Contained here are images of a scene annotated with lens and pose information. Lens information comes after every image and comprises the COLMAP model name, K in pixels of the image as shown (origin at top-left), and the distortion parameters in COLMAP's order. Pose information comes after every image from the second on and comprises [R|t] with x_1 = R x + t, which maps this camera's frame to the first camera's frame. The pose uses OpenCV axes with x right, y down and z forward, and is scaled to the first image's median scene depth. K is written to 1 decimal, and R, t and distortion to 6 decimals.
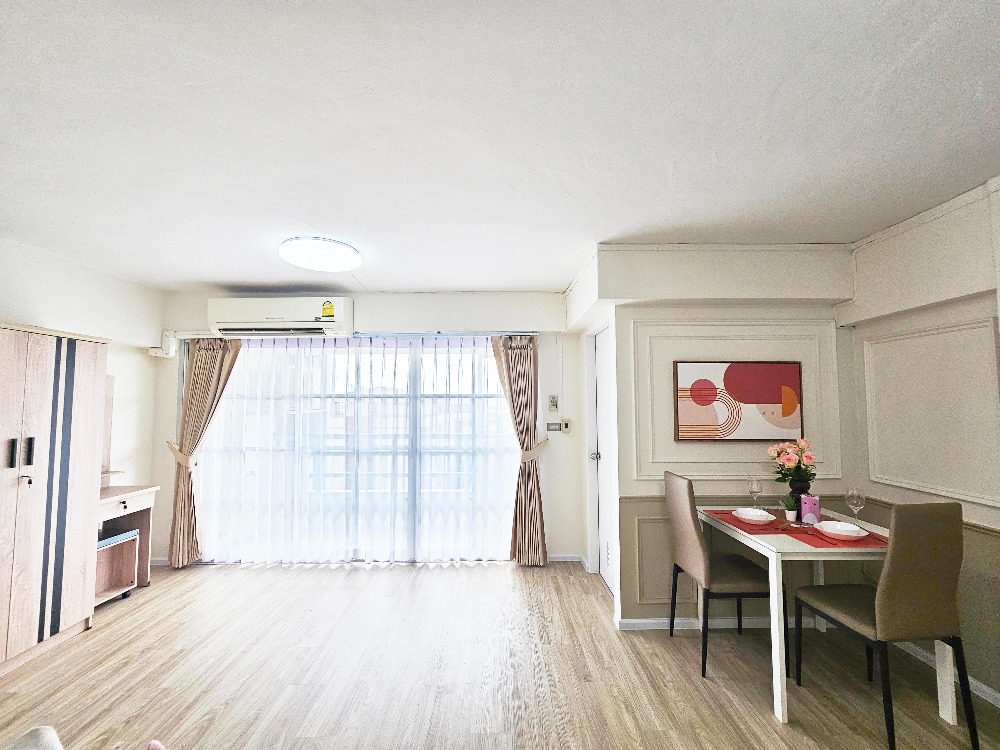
lens RADIAL K [[409.9, 0, 502.6], [0, 409.9, 382.2], [0, 0, 1]] dist [0.000417, 0.000693]
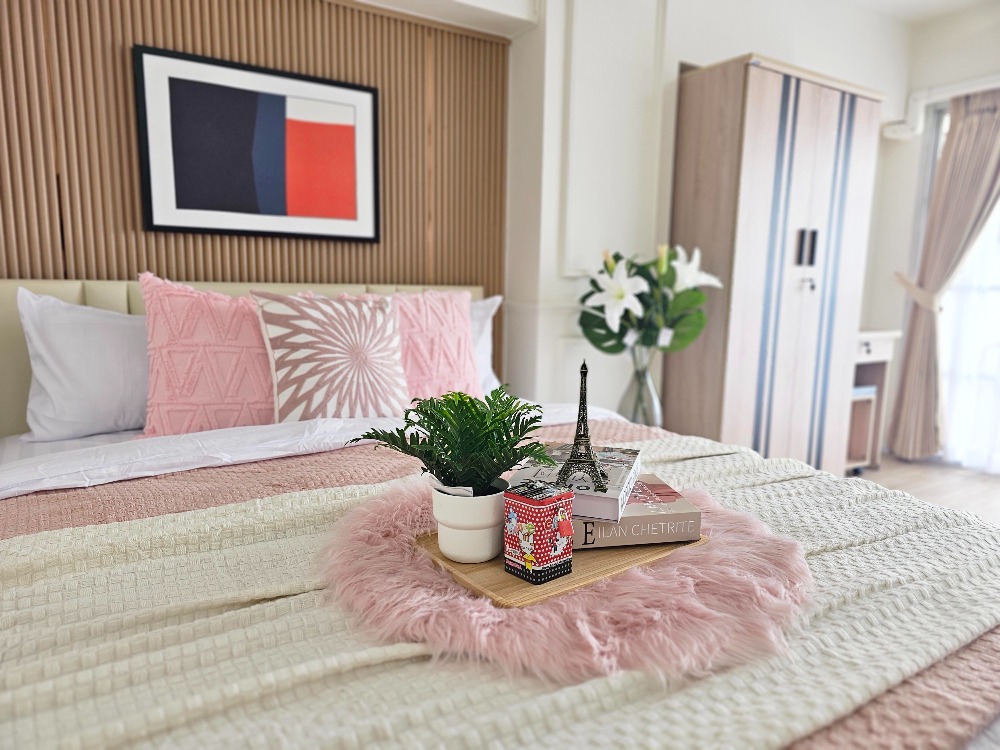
lens RADIAL K [[680.6, 0, 508.2], [0, 680.6, 375.1], [0, 0, 1]] dist [0.018573, -0.002042]
pose [[0.536292, 0.135715, -0.833050, -0.306053], [0.020163, 0.984647, 0.173392, 0.148353], [0.843792, -0.109785, 0.525321, -0.171459]]
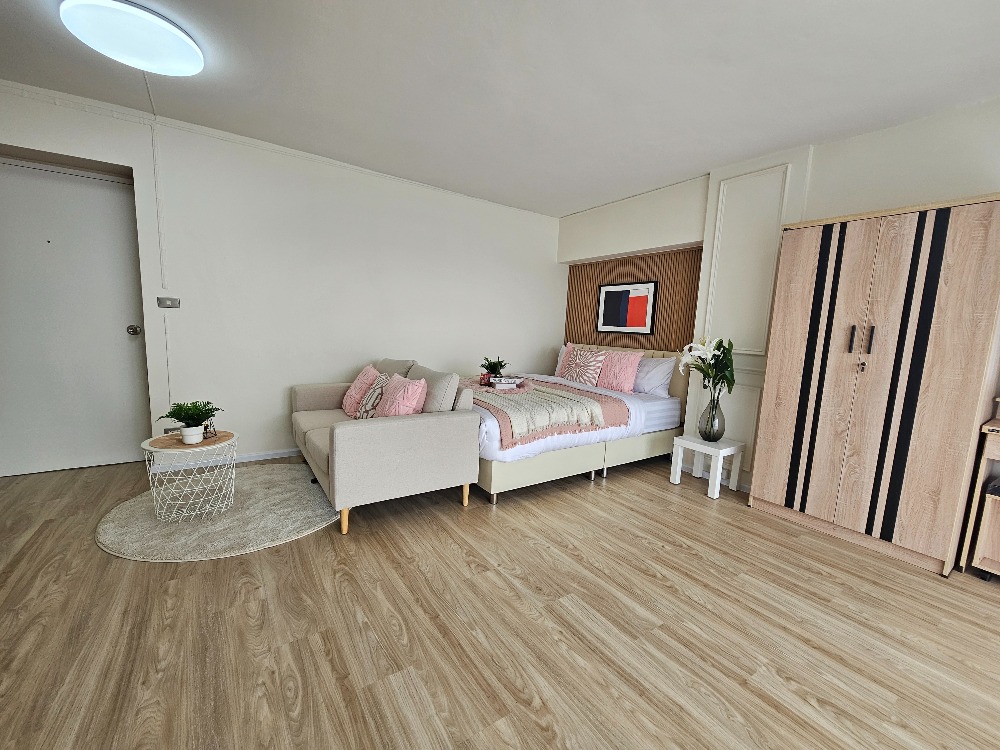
lens RADIAL K [[409.2, 0, 501.9], [0, 409.2, 381.0], [0, 0, 1]] dist [-0.000435, 0.000295]
pose [[-0.831393, 0.042537, -0.554054, 0.131608], [-0.012271, 0.995417, 0.094836, 0.161307], [0.555549, 0.085644, -0.827061, 1.170832]]
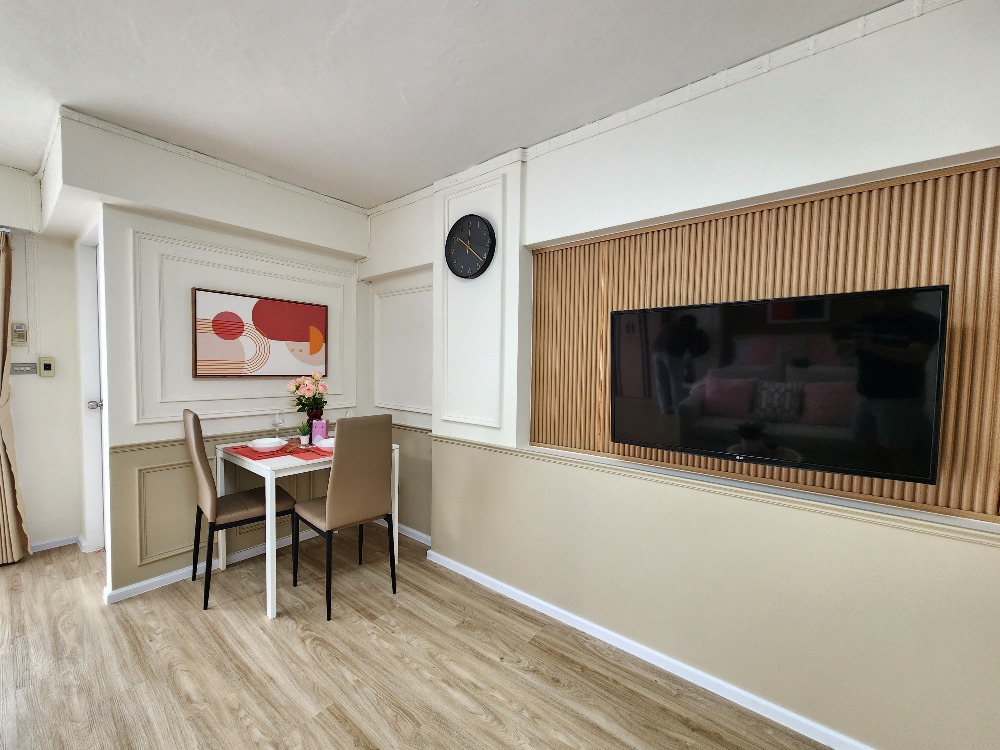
lens RADIAL K [[413.0, 0, 488.0], [0, 413.0, 380.1], [0, 0, 1]] dist [-0.000340, 0.000558]
pose [[0.650407, -0.019016, 0.759348, 0.157908], [-0.056178, 0.995744, 0.073055, 0.046828], [-0.757506, -0.090174, 0.646571, -0.082002]]
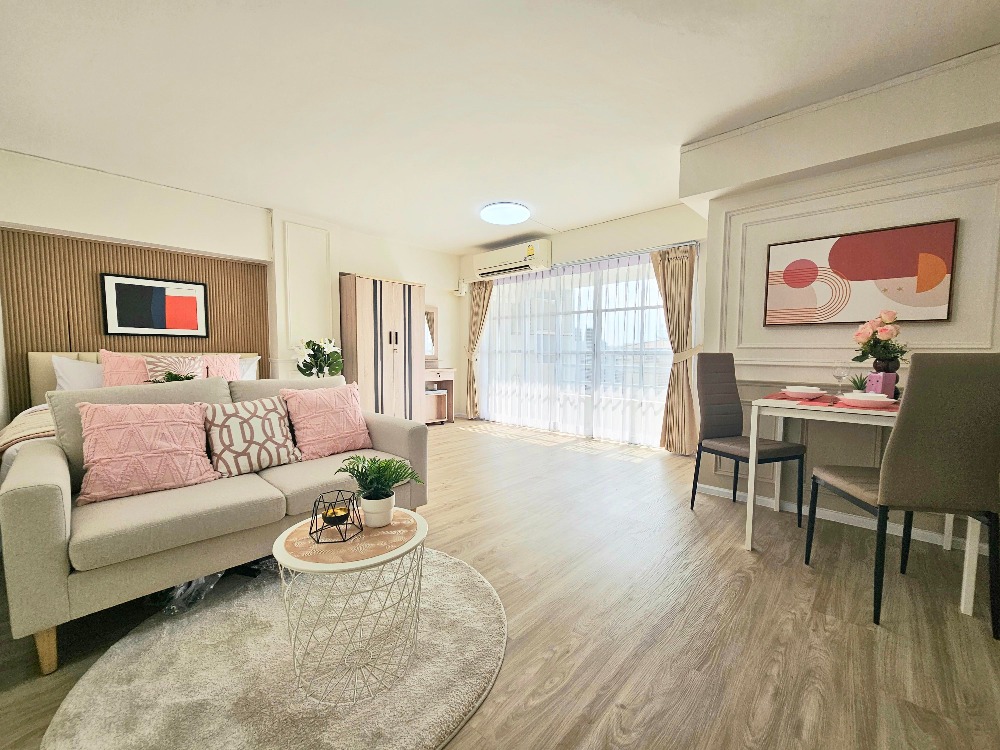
lens RADIAL K [[409.4, 0, 503.8], [0, 409.4, 382.1], [0, 0, 1]] dist [-0.002467, -0.000073]
pose [[0.728273, 0.056371, -0.682965, 0.668690], [0.027425, 0.993415, 0.111239, 0.153091], [0.684738, -0.099742, 0.721931, -0.178001]]
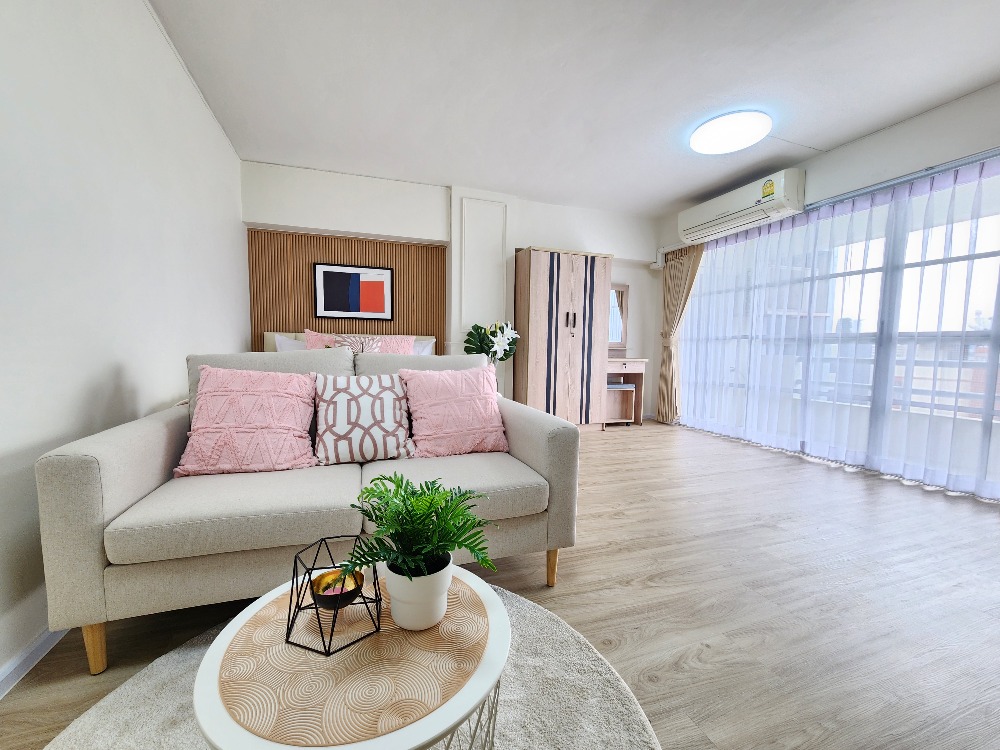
lens RADIAL K [[413.0, 0, 488.0], [0, 413.0, 380.1], [0, 0, 1]] dist [-0.000340, 0.000558]
pose [[0.308343, 0.082793, -0.947665, 0.457982], [0.032990, 0.994675, 0.097634, 0.213708], [0.950703, -0.061368, 0.303970, 0.038159]]
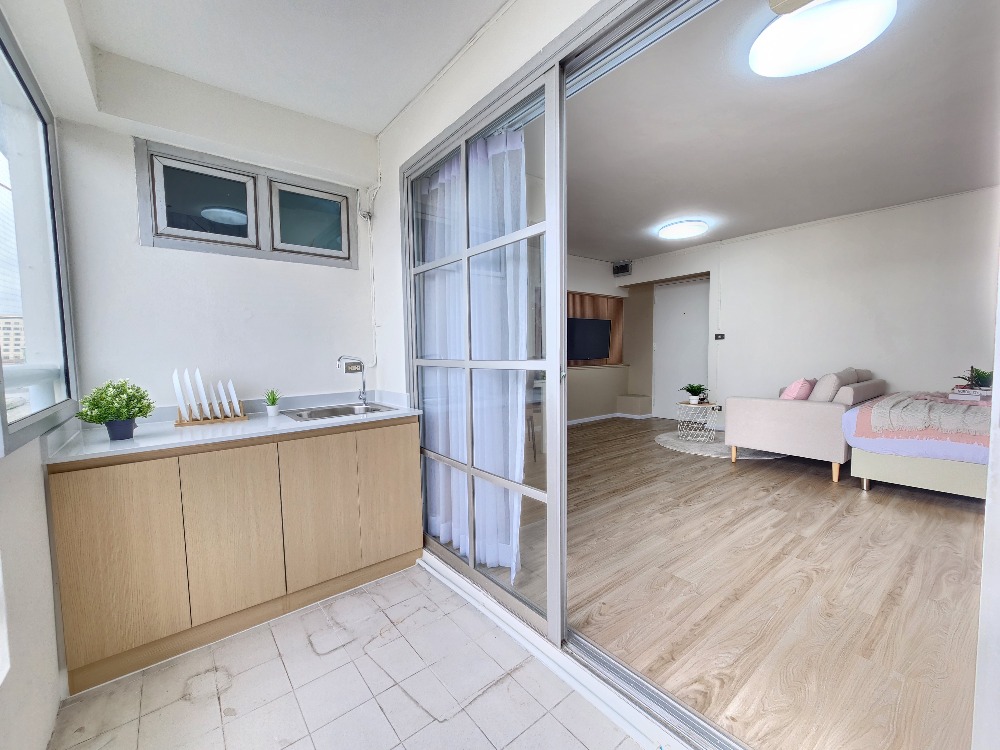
lens RADIAL K [[413.0, 0, 488.0], [0, 413.0, 380.1], [0, 0, 1]] dist [-0.000340, 0.000558]
pose [[-0.601936, -0.038942, 0.797594, -0.707869], [-0.021625, 0.999239, 0.032467, 0.241959], [-0.798251, 0.002295, -0.602320, 1.910699]]
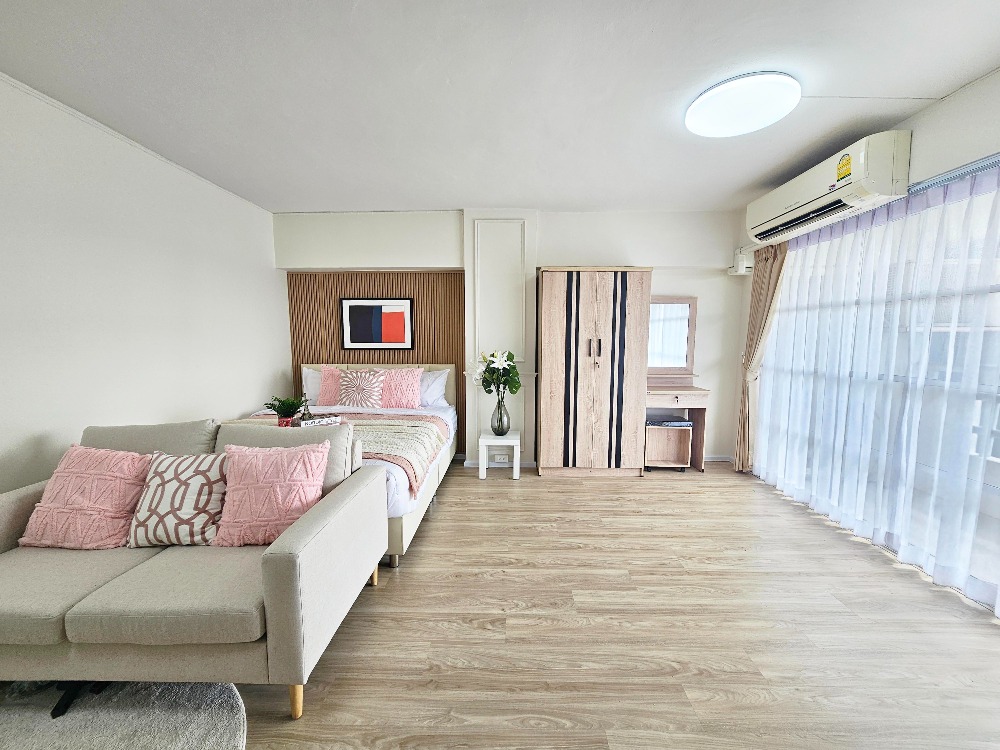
lens RADIAL K [[416.0, 0, 500.6], [0, 416.0, 383.5], [0, 0, 1]] dist [0.000894, -0.000198]
pose [[-0.038317, 0.114649, -0.992667, 0.421027], [0.050103, 0.992367, 0.112681, 0.092103], [0.998009, -0.045418, -0.043769, 0.598709]]
